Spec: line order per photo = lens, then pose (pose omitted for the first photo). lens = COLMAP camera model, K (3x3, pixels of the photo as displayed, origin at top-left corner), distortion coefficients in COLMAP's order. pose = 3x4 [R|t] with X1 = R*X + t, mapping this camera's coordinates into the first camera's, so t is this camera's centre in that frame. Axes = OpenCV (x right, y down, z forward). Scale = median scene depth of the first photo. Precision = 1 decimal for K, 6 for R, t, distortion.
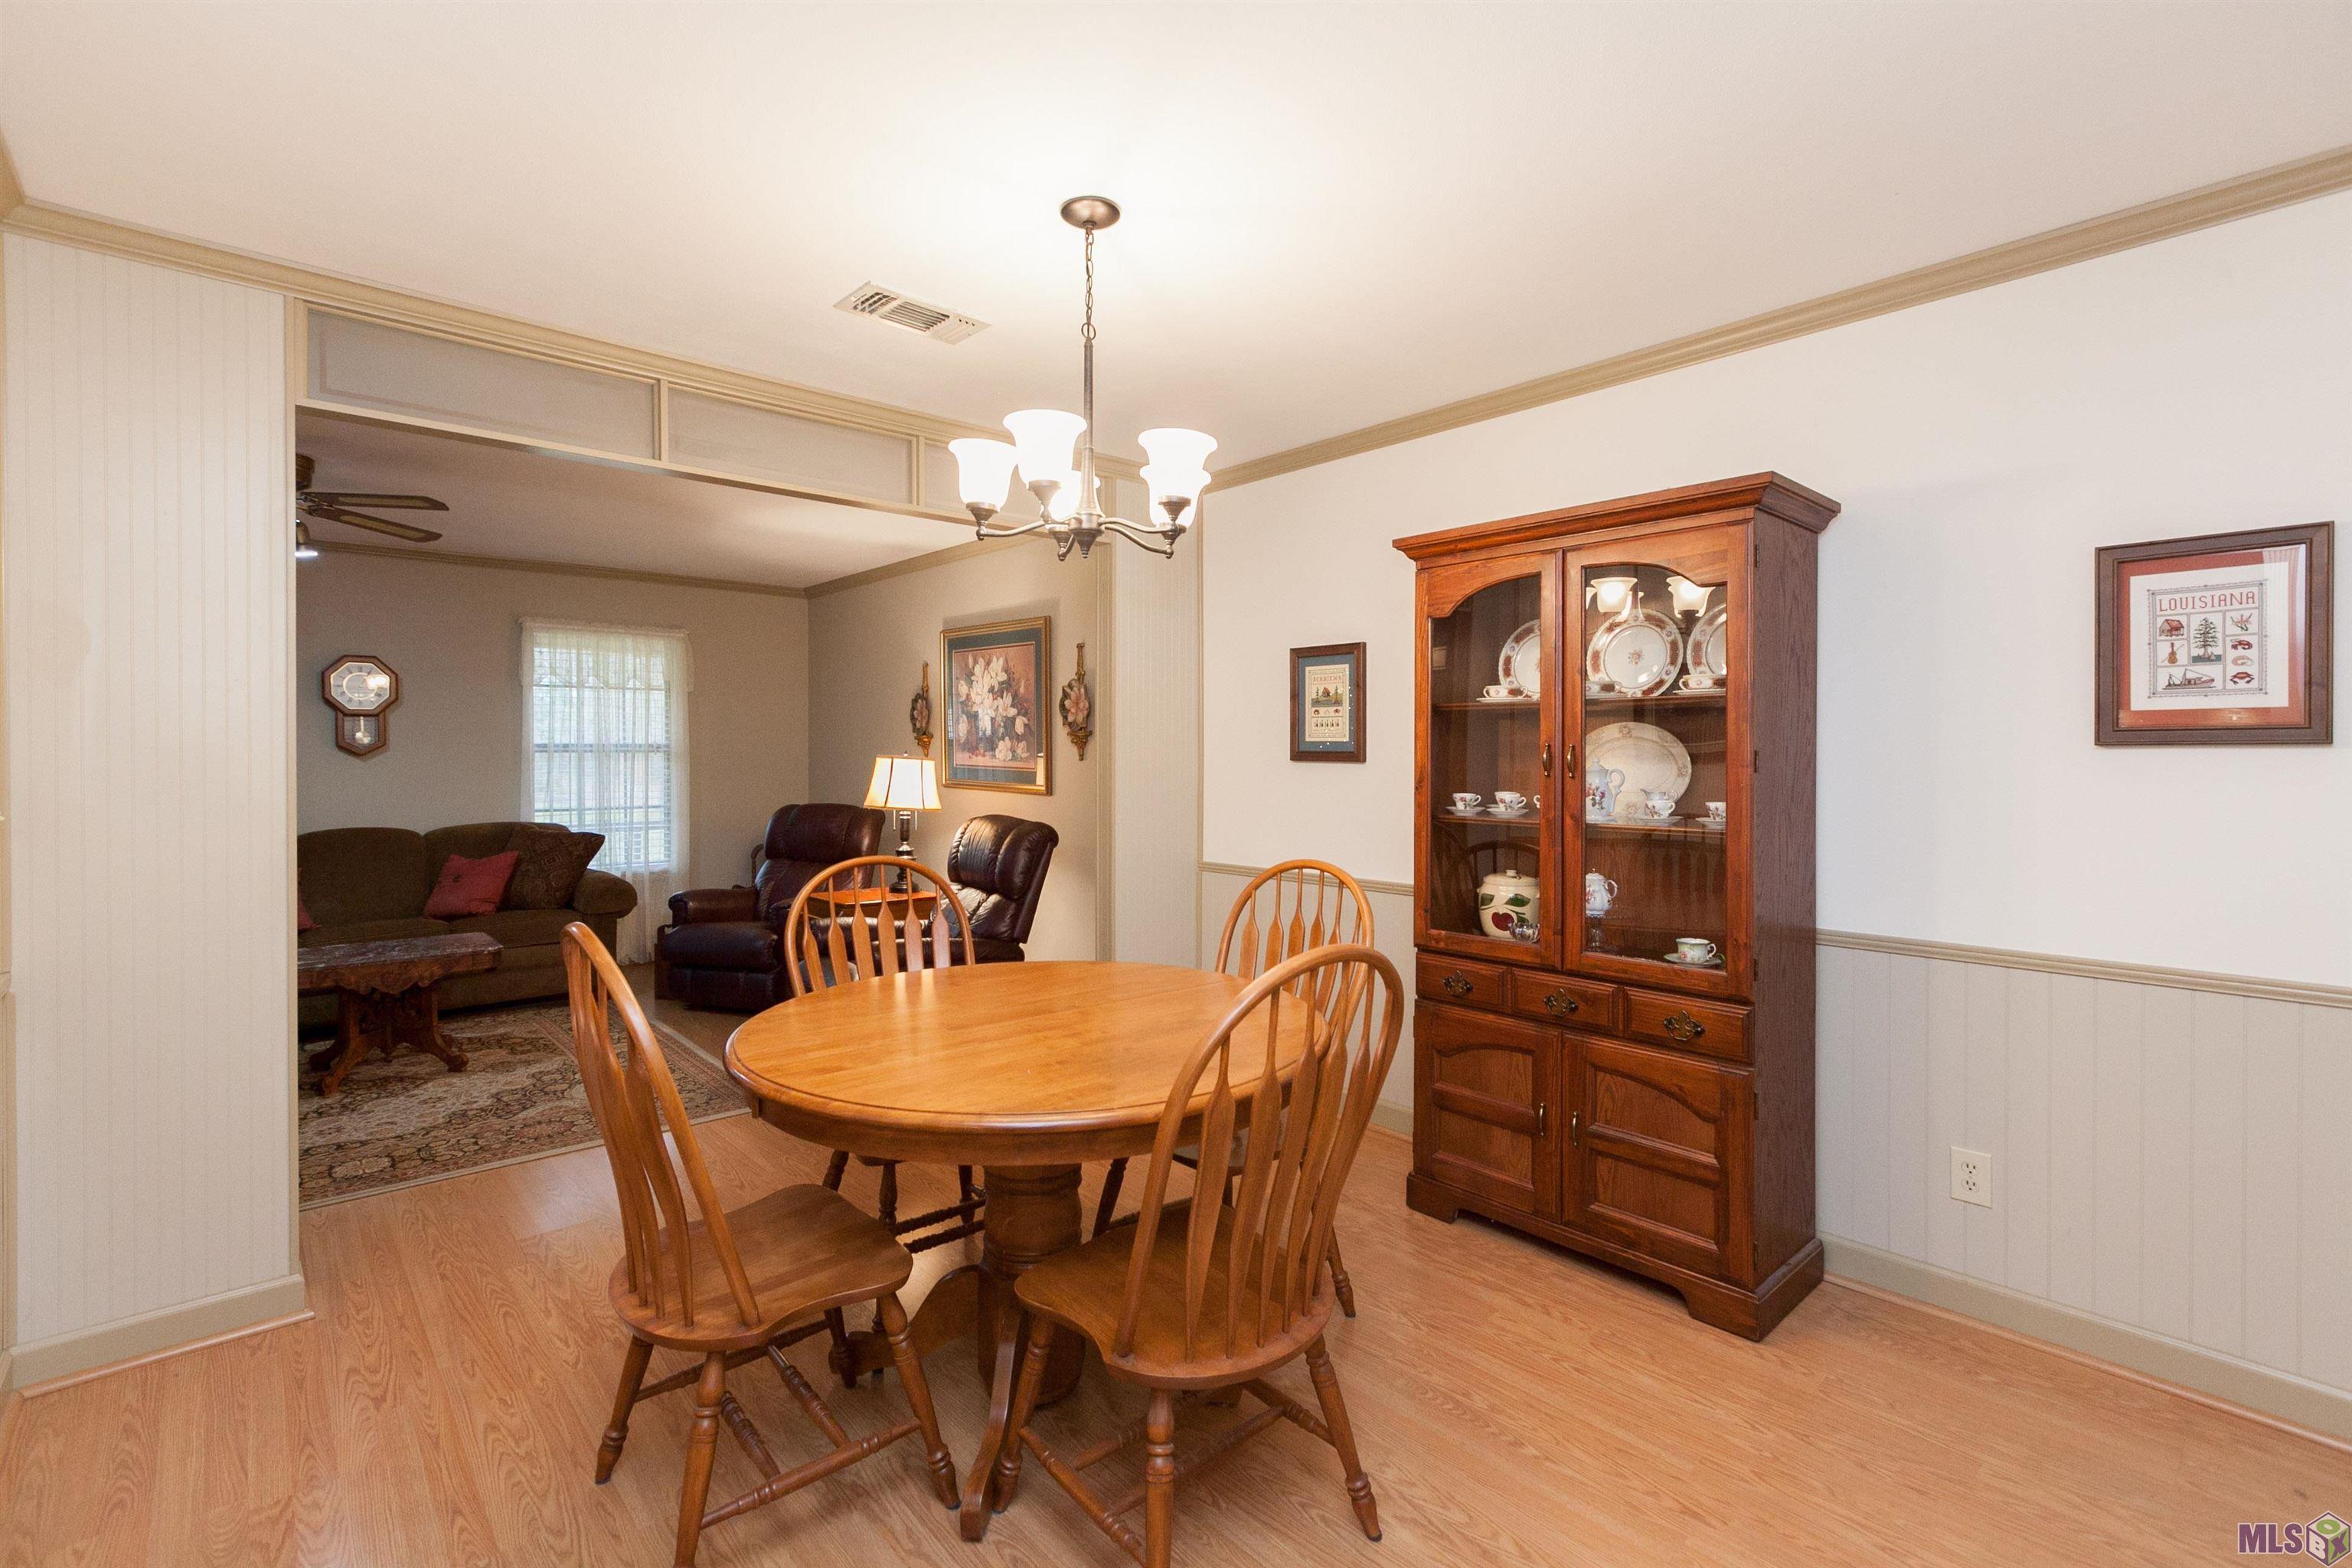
lens RADIAL K [[1046.0, 0, 1176.0], [0, 1046.0, 784.0], [0, 0, 1]] dist [-0.003072, -0.000319]
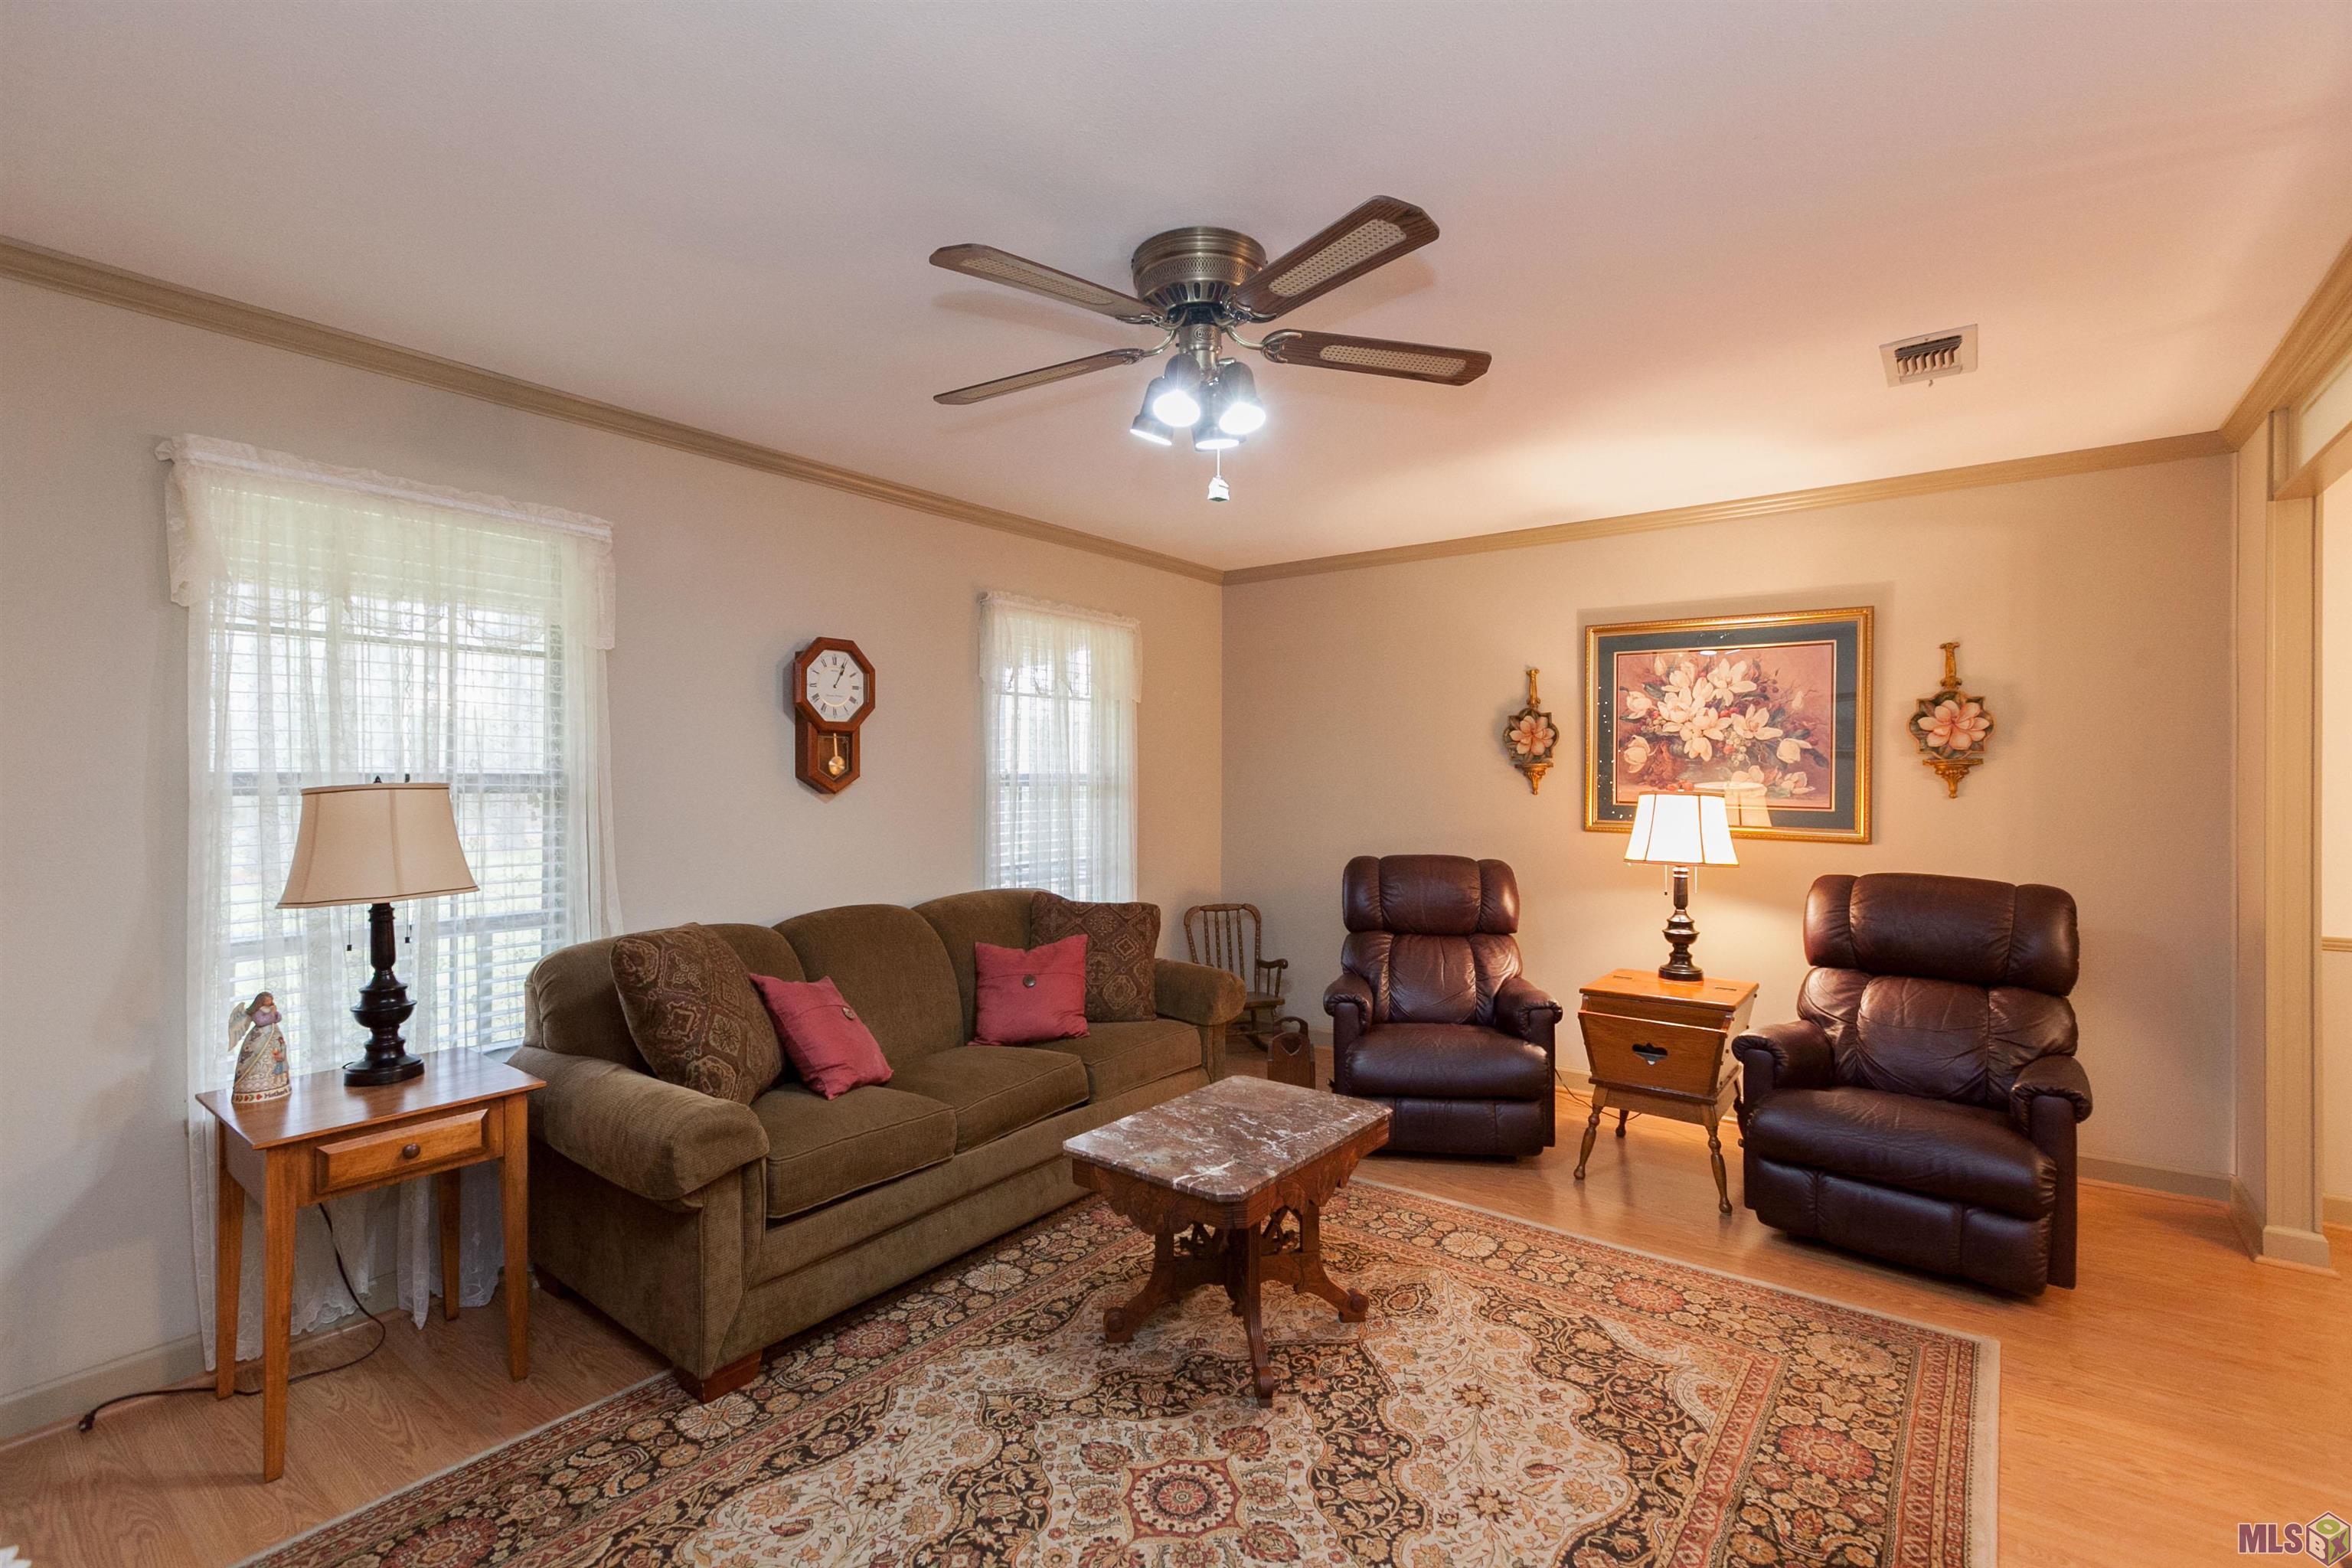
lens RADIAL K [[1059.4, 0, 1172.2], [0, 1059.4, 777.1], [0, 0, 1]] dist [-0.000406, 0.000086]
pose [[0.982460, -0.000362, 0.186473, -0.732913], [0.005950, 0.999550, -0.029407, -0.017242], [-0.186378, 0.030001, 0.982020, 0.332055]]
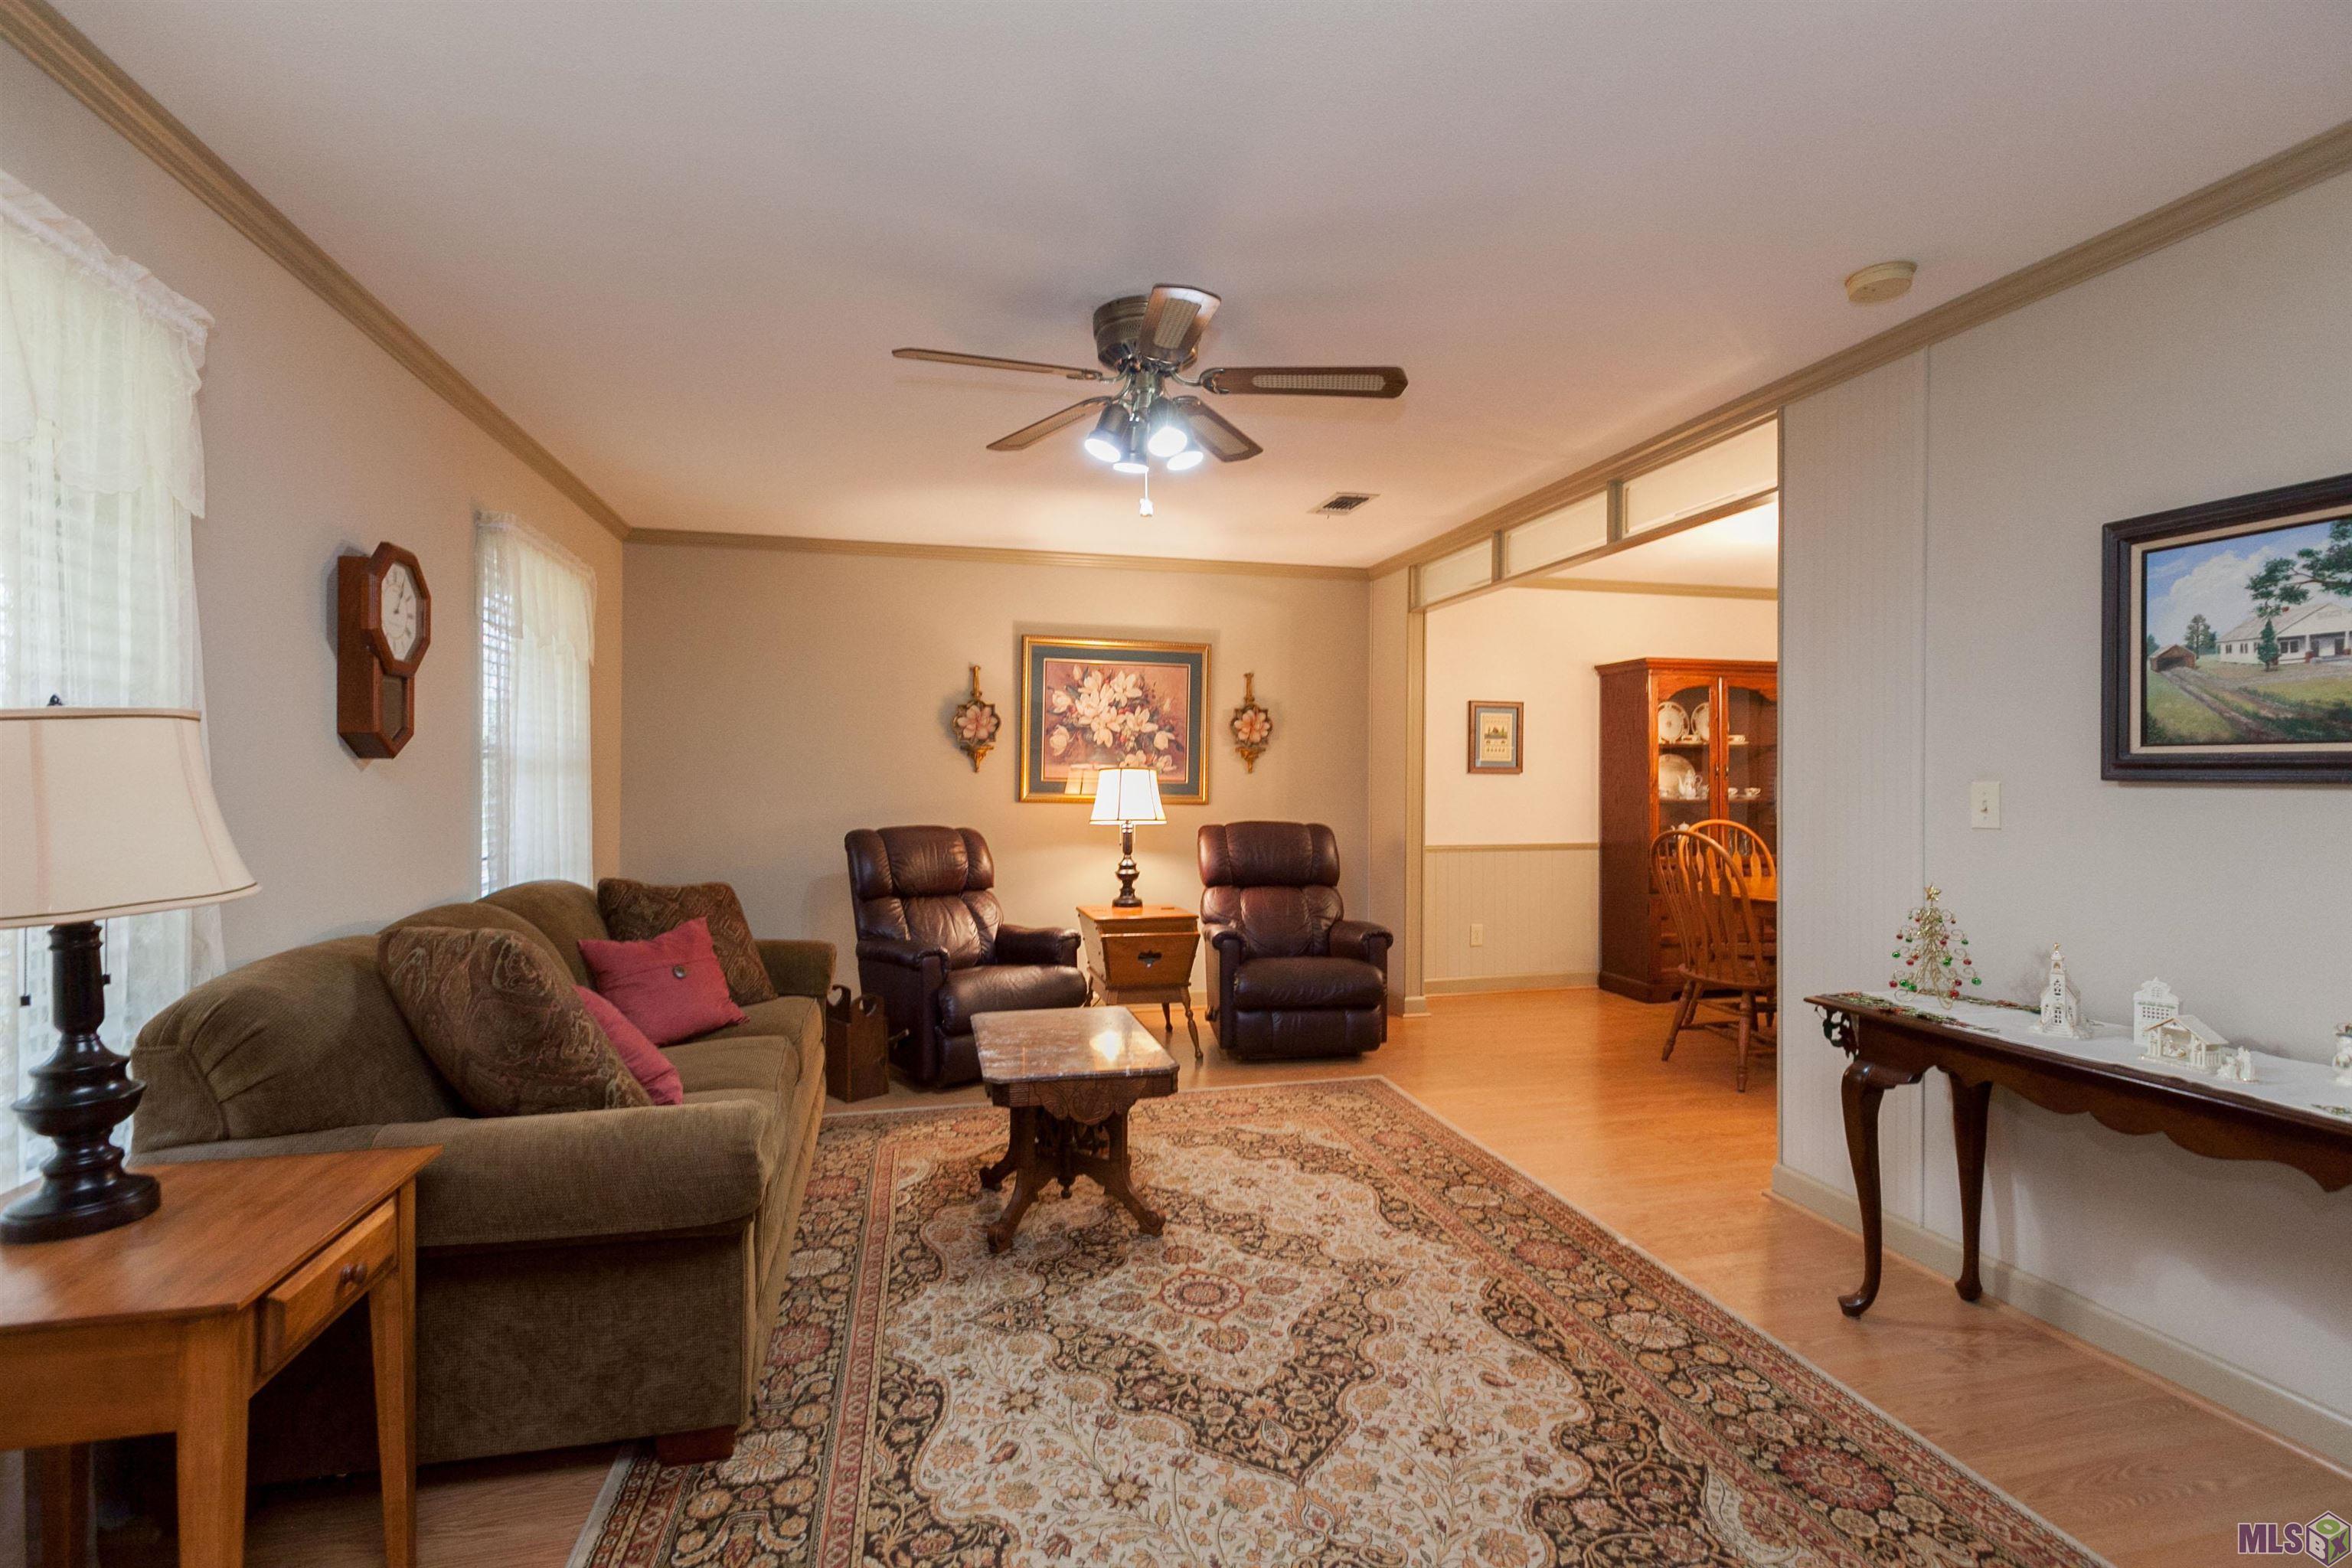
lens RADIAL K [[1046.0, 0, 1176.0], [0, 1046.0, 784.0], [0, 0, 1]] dist [-0.003072, -0.000319]
pose [[0.472433, -0.003735, 0.881359, -1.084309], [0.024152, 0.999670, -0.008709, -0.002194], [-0.881035, 0.025401, 0.472368, 0.486286]]
